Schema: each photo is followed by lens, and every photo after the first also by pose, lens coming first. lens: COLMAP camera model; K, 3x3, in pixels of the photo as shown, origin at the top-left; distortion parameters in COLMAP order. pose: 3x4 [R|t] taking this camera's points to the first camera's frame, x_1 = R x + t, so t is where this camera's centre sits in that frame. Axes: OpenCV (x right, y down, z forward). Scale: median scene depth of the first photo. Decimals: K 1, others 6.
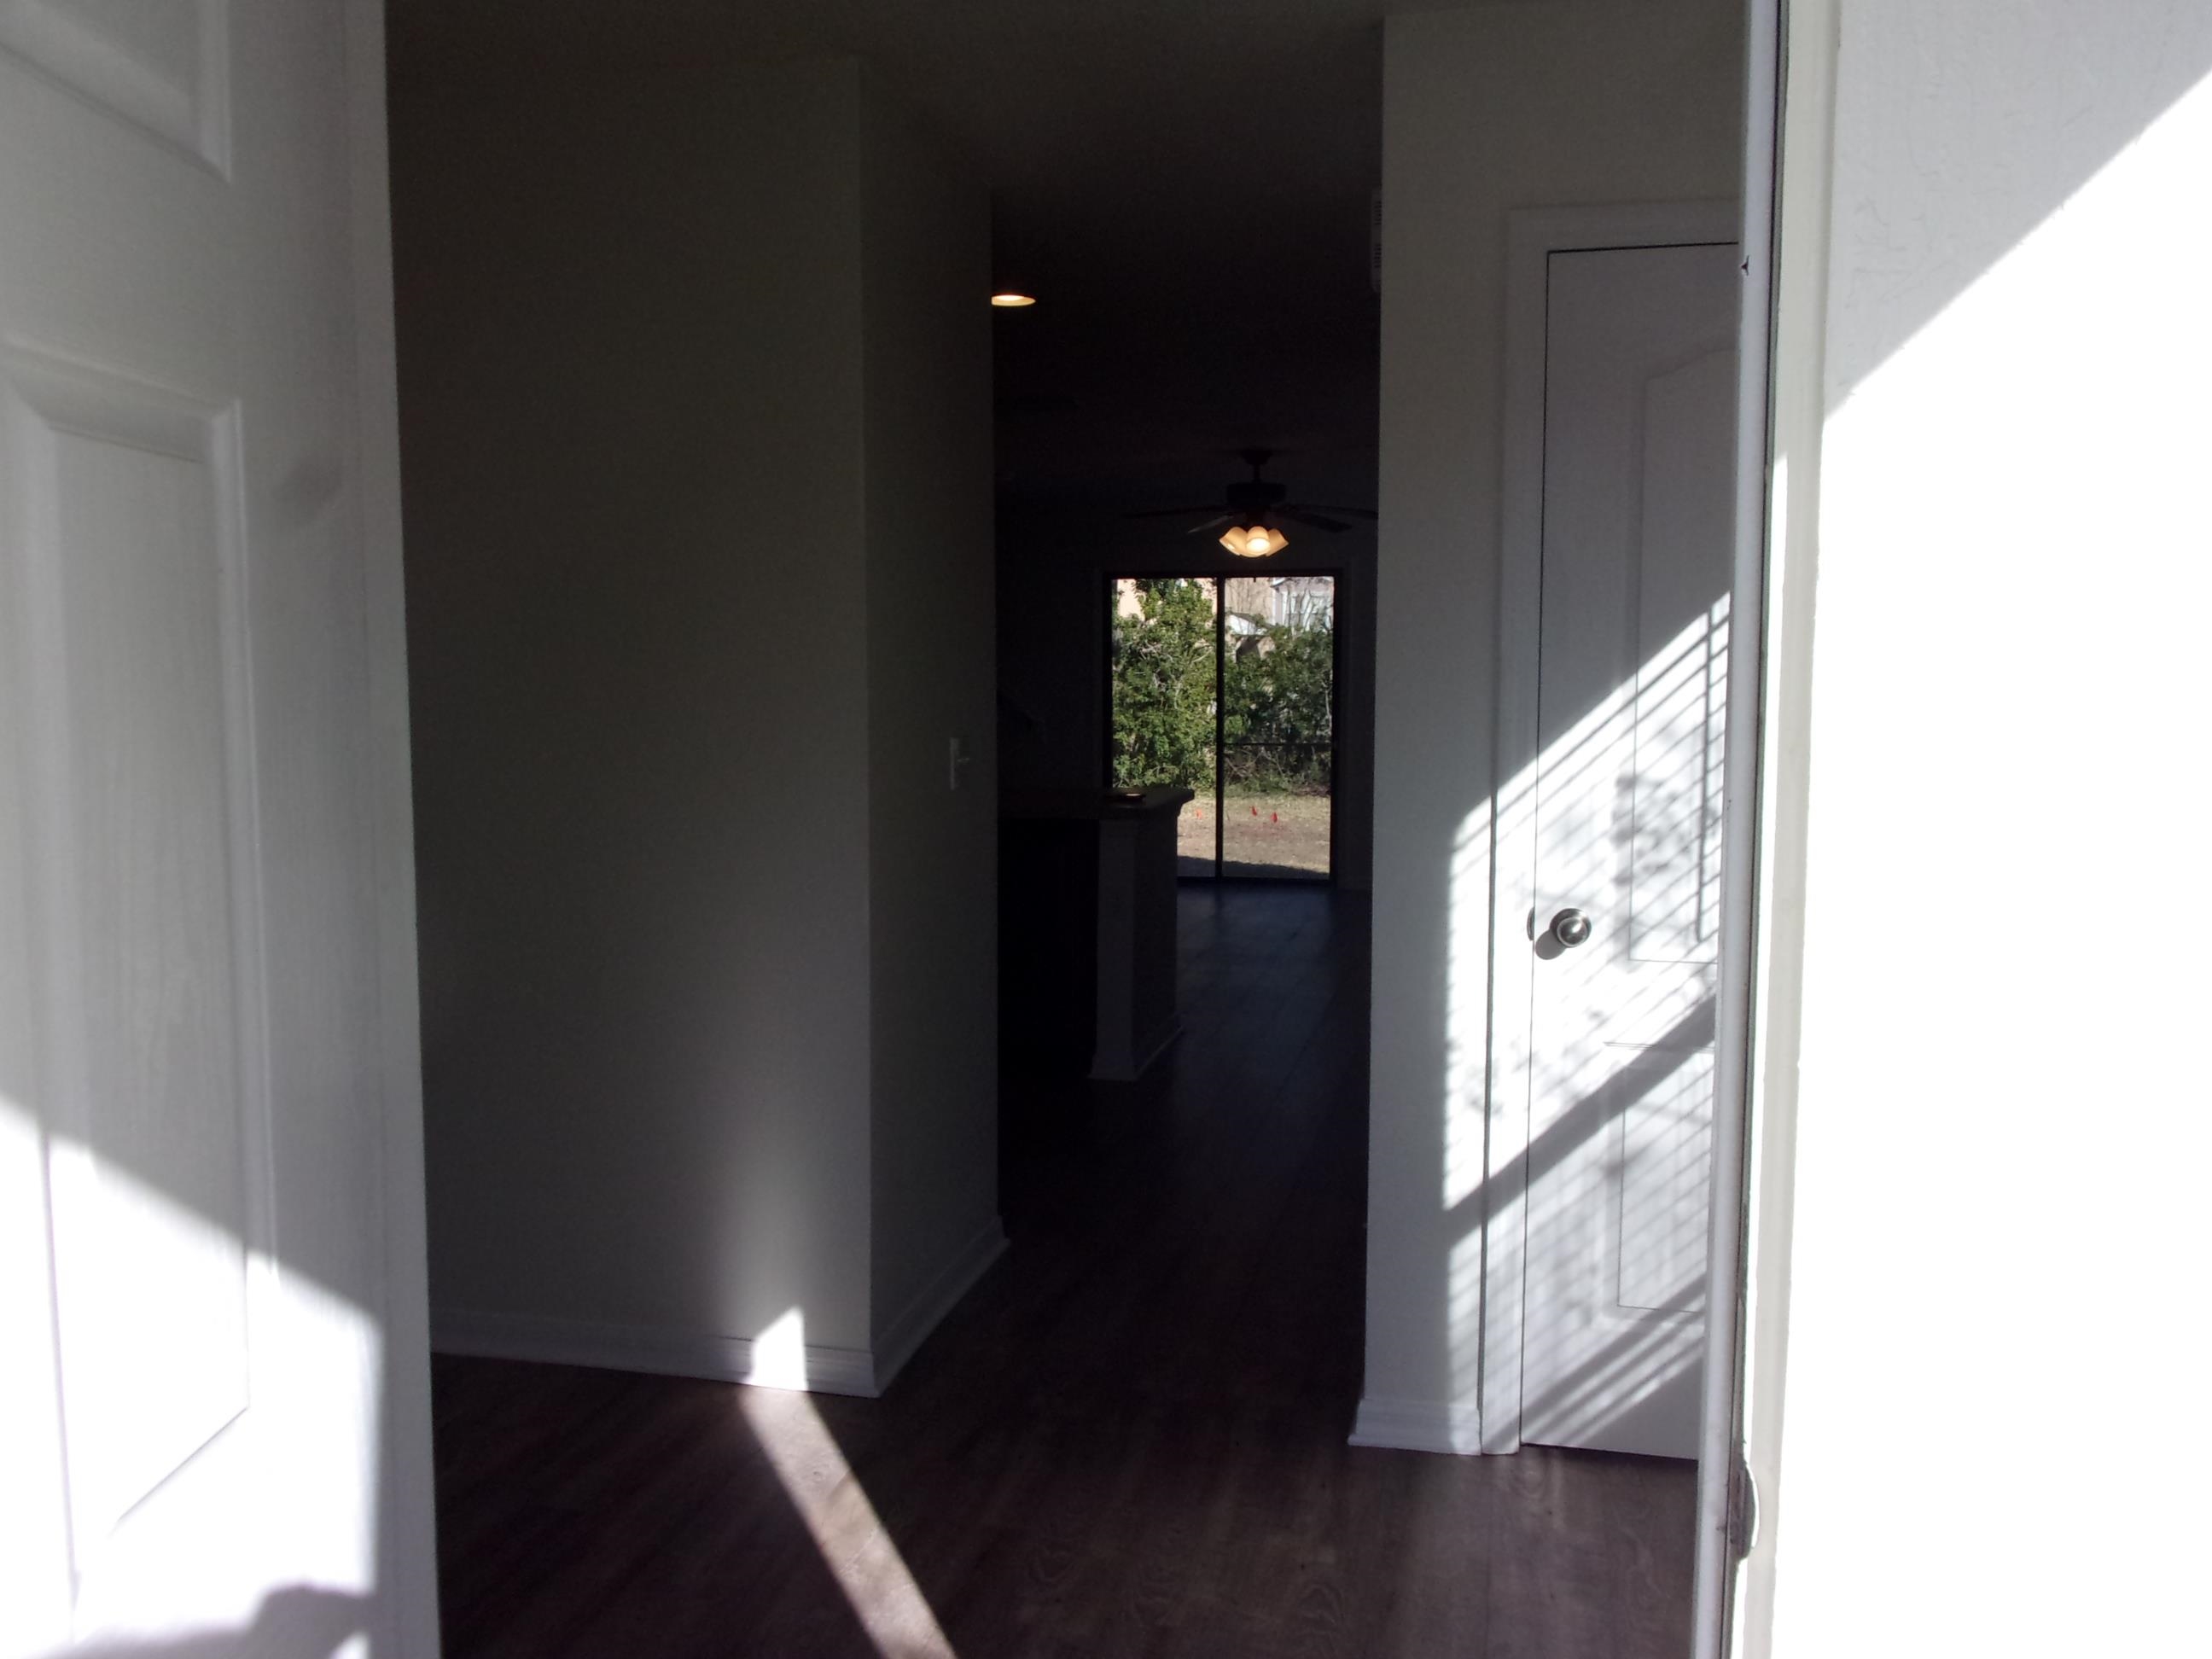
lens RADIAL K [[1837.1, 0, 1106.9], [0, 1837.1, 834.0], [0, 0, 1]] dist [0.020448, -0.060244]
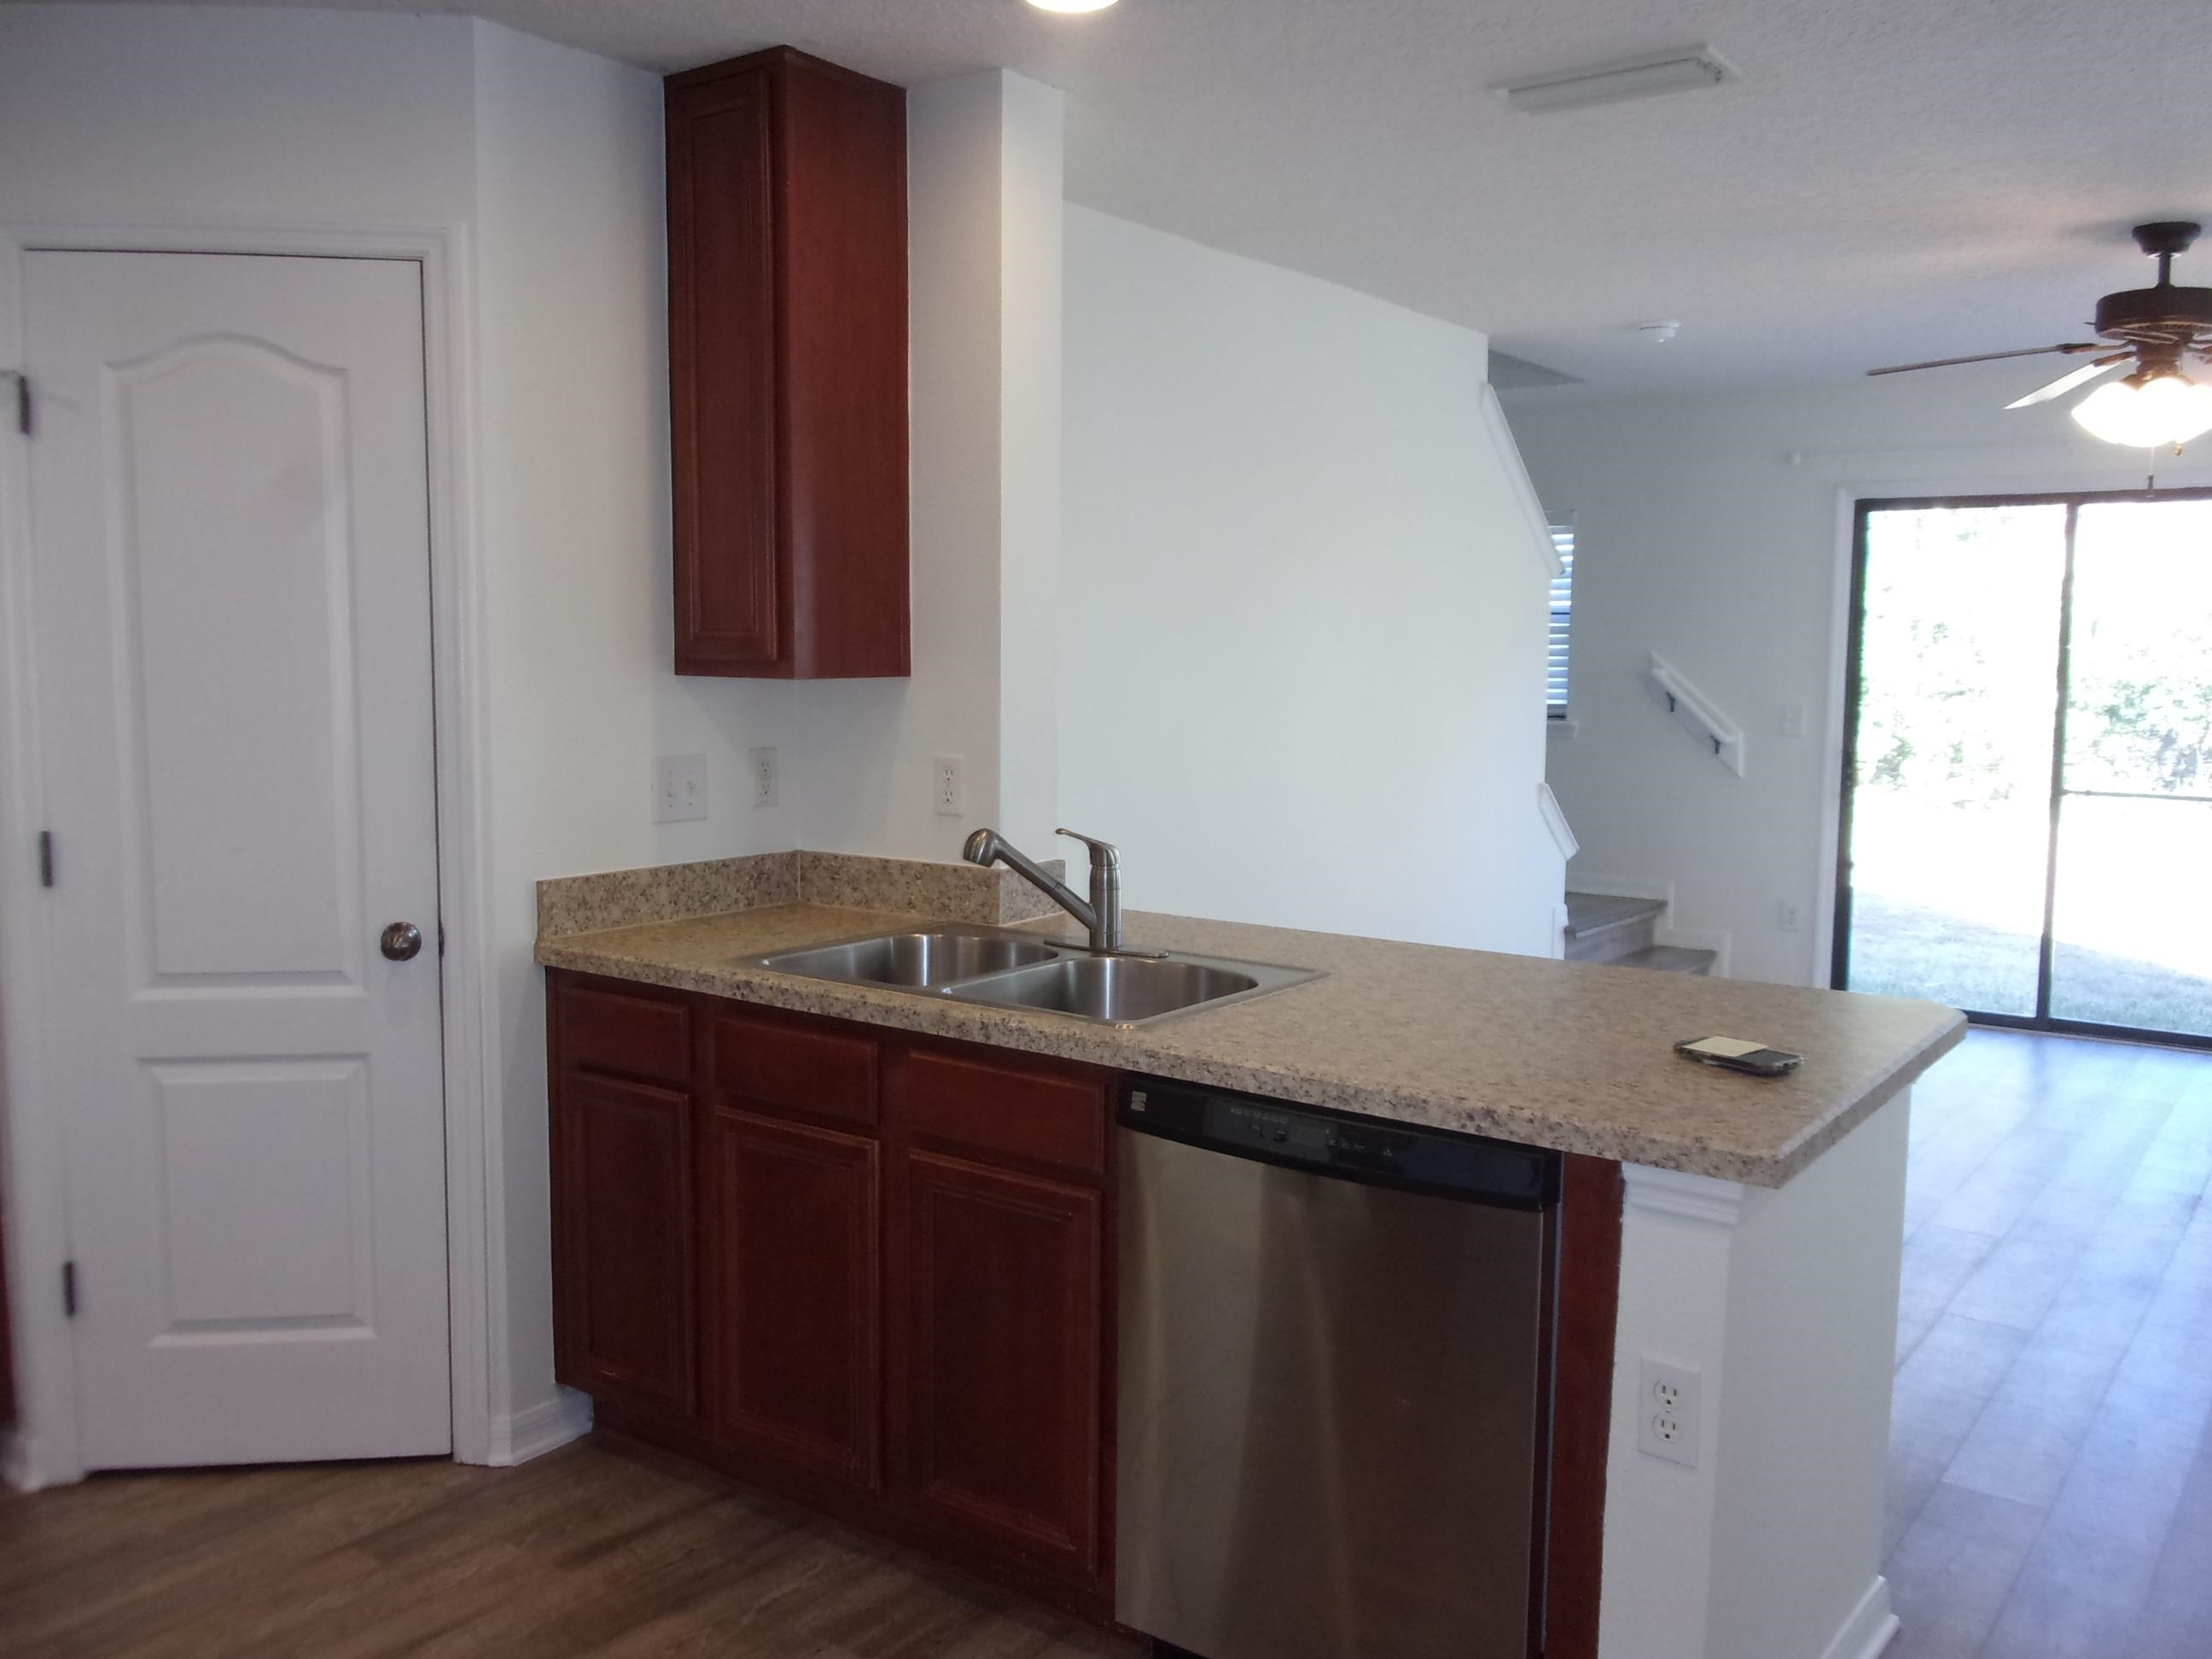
lens RADIAL K [[1837.1, 0, 1118.0], [0, 1837.1, 826.6], [0, 0, 1]] dist [0.020448, -0.060244]
pose [[0.916048, 0.052457, -0.397623, 0.009764], [-0.047275, 0.998621, 0.022833, -0.016713], [0.398272, -0.002119, 0.917265, 0.157242]]
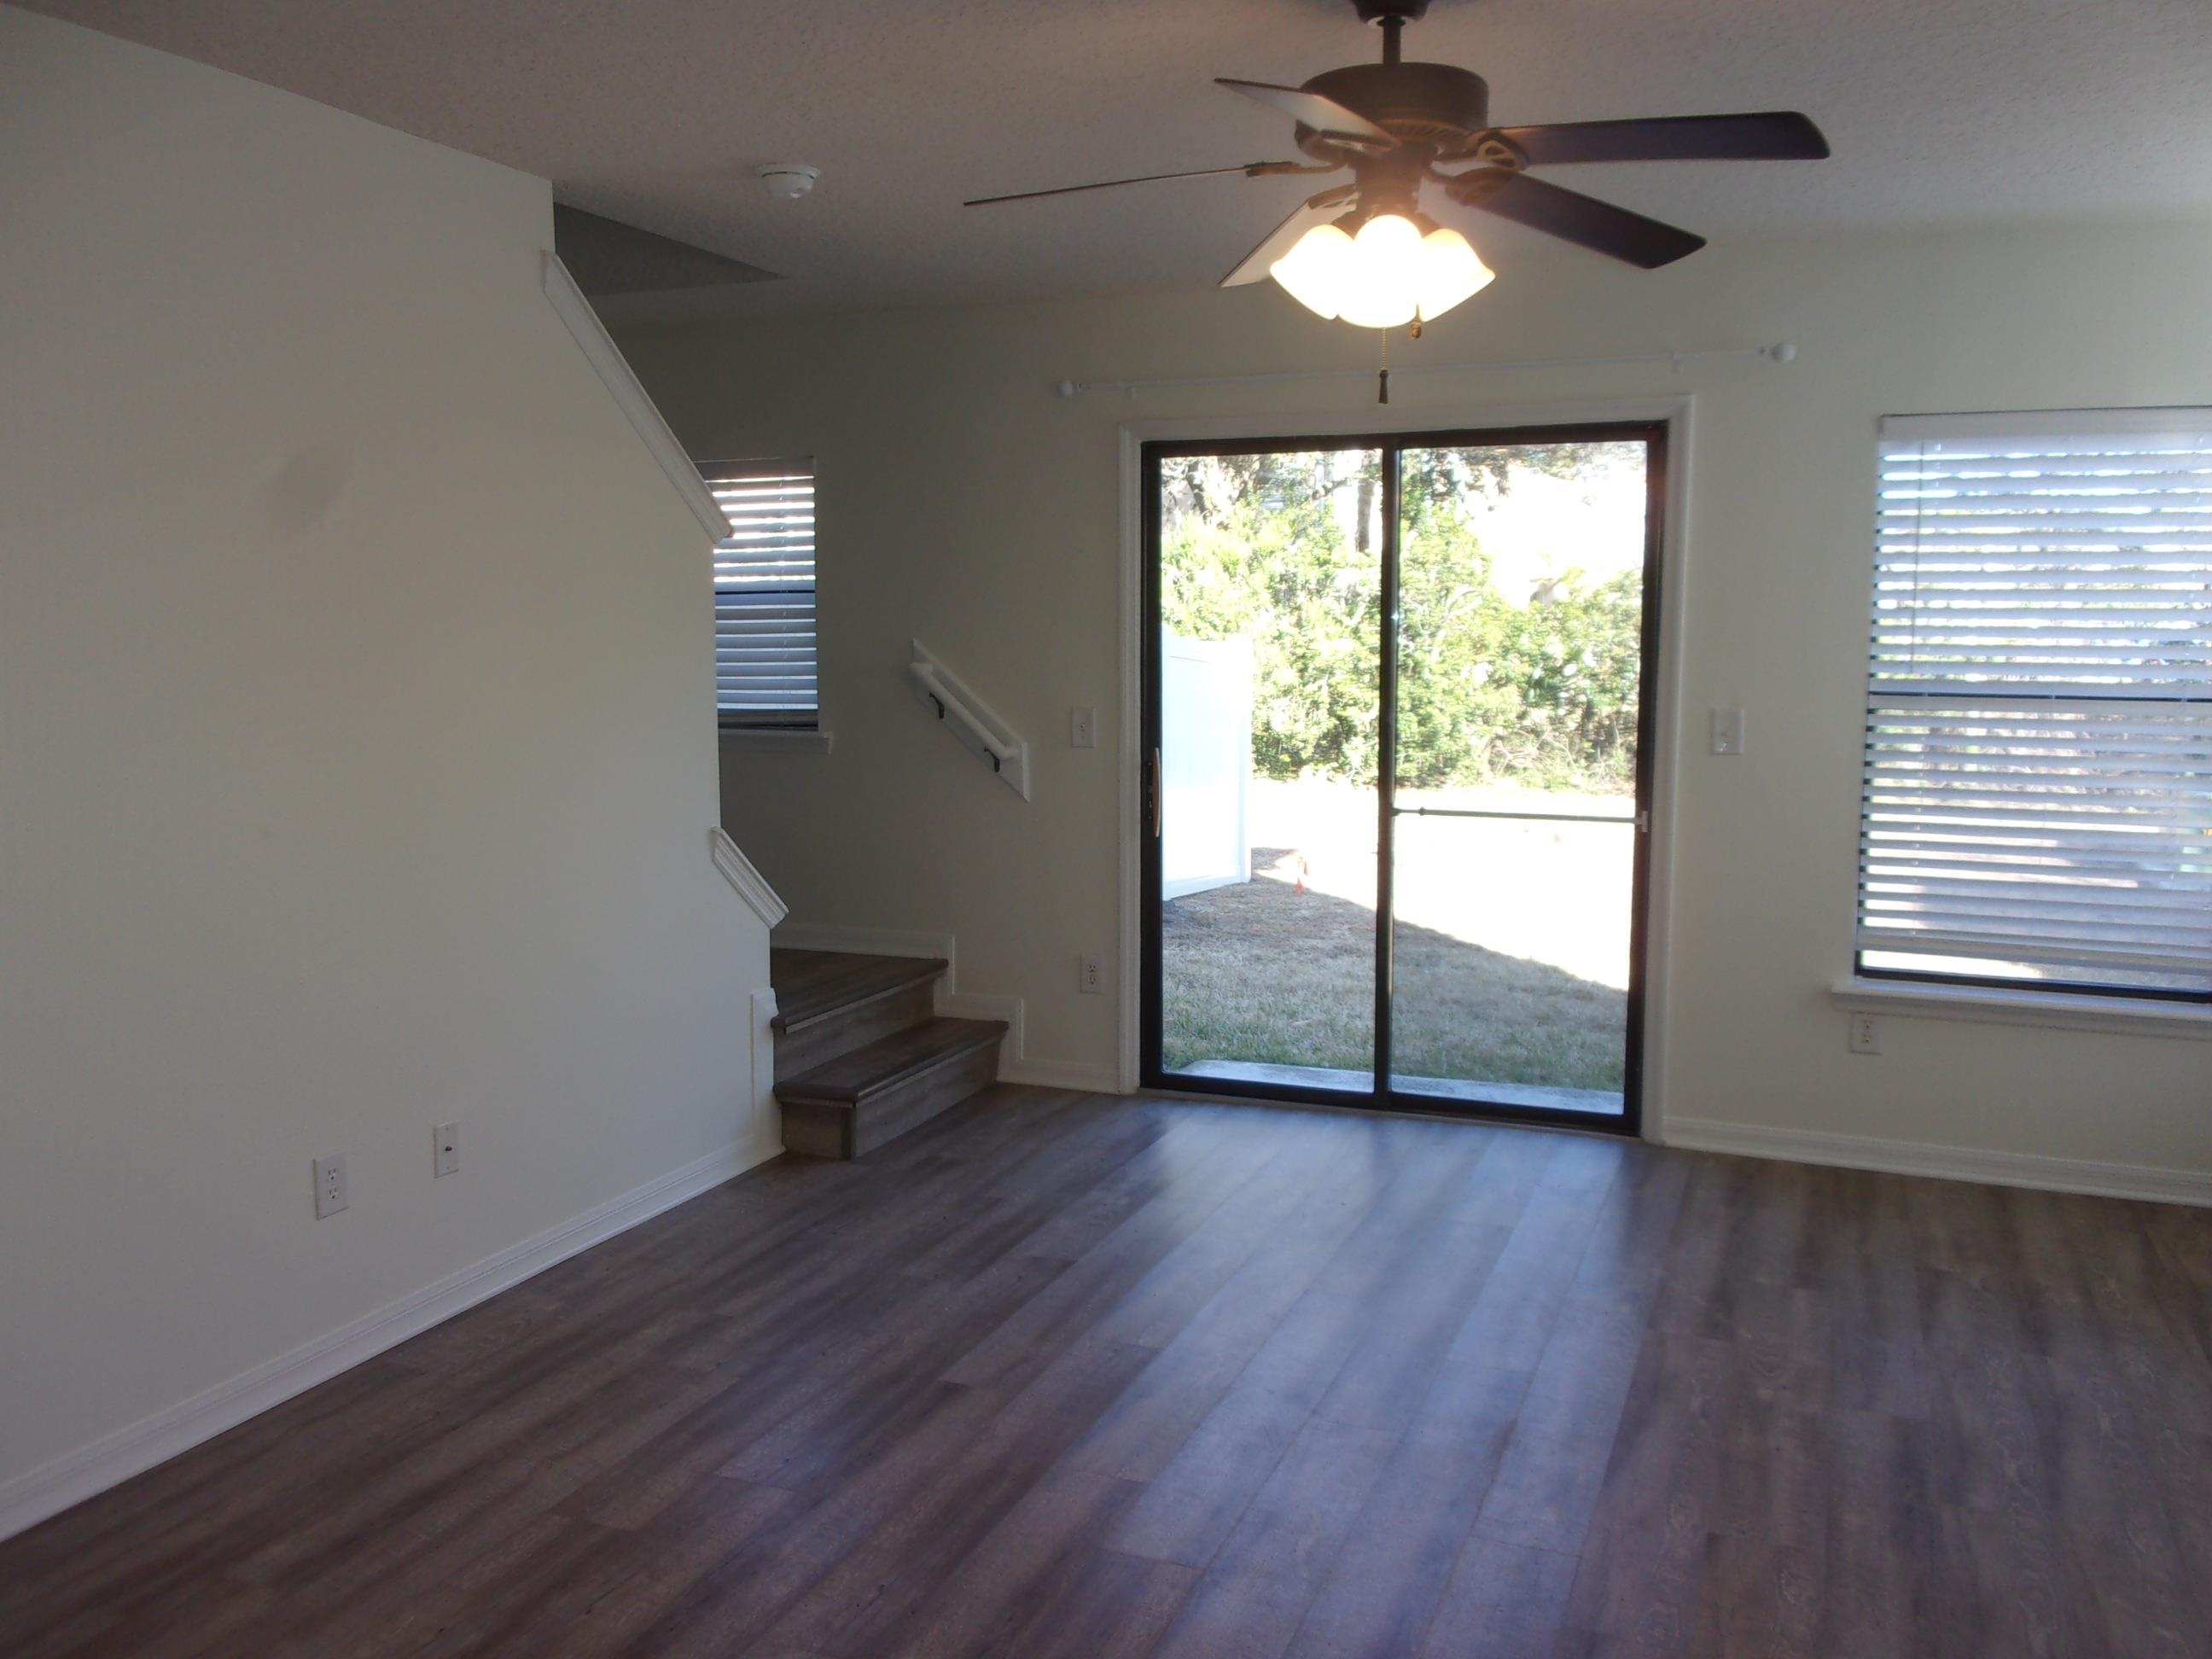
lens RADIAL K [[1837.1, 0, 1101.5], [0, 1837.1, 840.9], [0, 0, 1]] dist [0.020448, -0.060244]
pose [[0.986329, 0.019931, -0.163576, 0.030327], [-0.014406, 0.999287, 0.034894, -0.025565], [0.164155, -0.032061, 0.985913, 0.240819]]
